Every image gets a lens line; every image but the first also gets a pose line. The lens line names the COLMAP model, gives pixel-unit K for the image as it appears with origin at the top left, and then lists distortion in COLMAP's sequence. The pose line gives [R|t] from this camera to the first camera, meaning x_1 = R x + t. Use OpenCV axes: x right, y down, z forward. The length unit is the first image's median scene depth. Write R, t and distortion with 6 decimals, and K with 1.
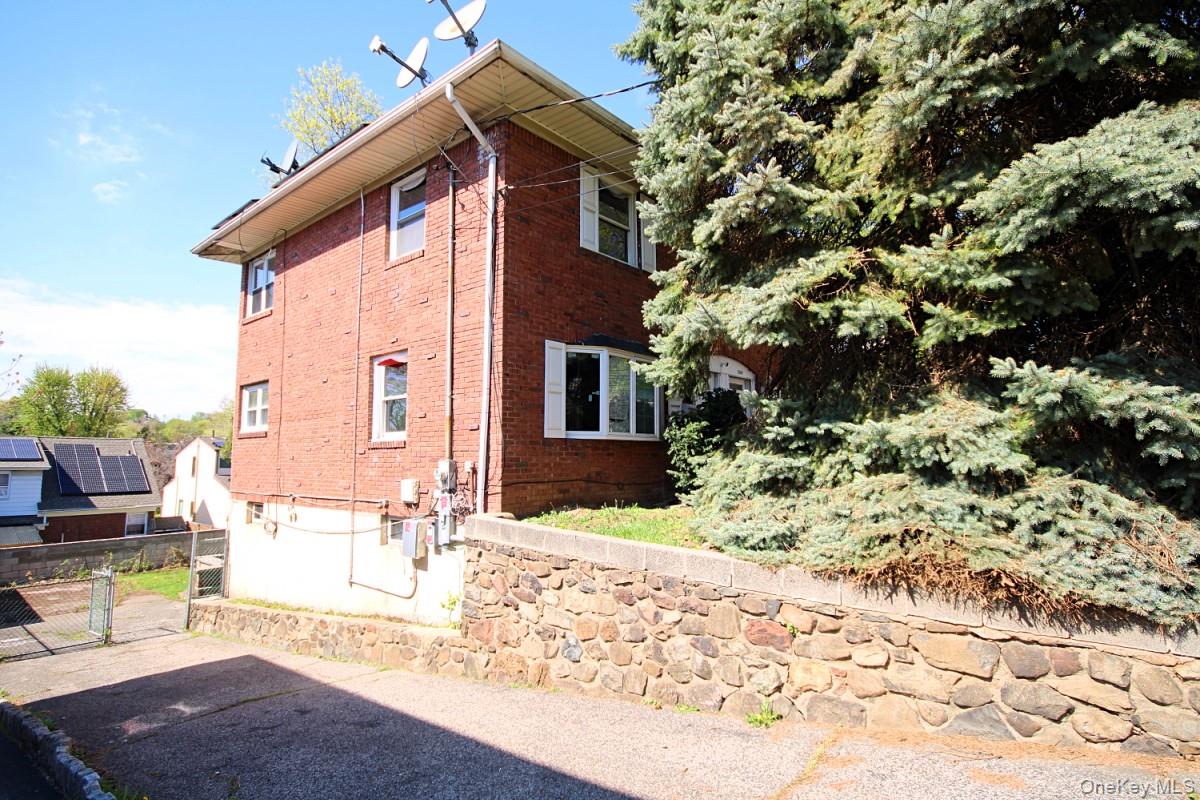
lens RADIAL K [[608.6, 0, 600.0], [0, 608.6, 400.0], [0, 0, 1]] dist [0.000714, -0.000701]
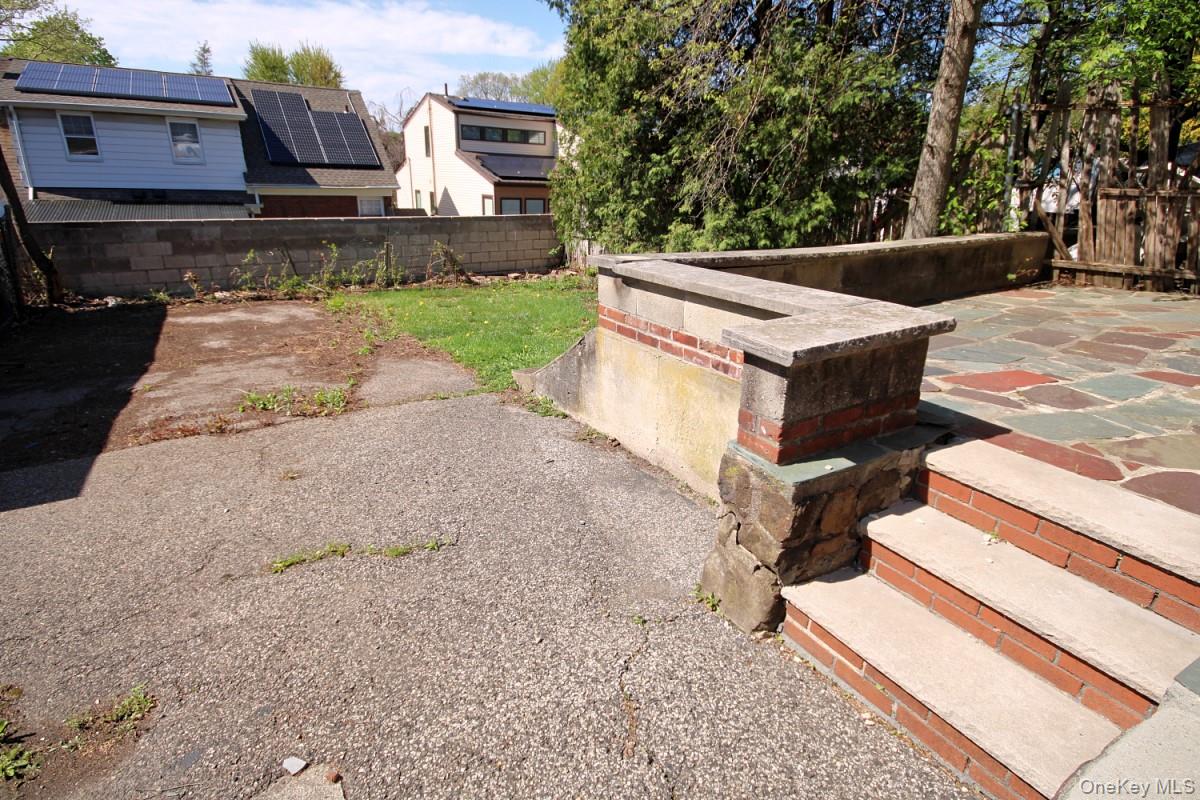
lens RADIAL K [[608.6, 0, 600.0], [0, 608.6, 400.0], [0, 0, 1]] dist [0.000714, -0.000701]
pose [[0.954579, 0.122178, -0.271756, -0.316531], [0.003885, 0.906881, 0.421369, 0.111912], [0.297932, -0.403286, 0.865215, 0.415102]]
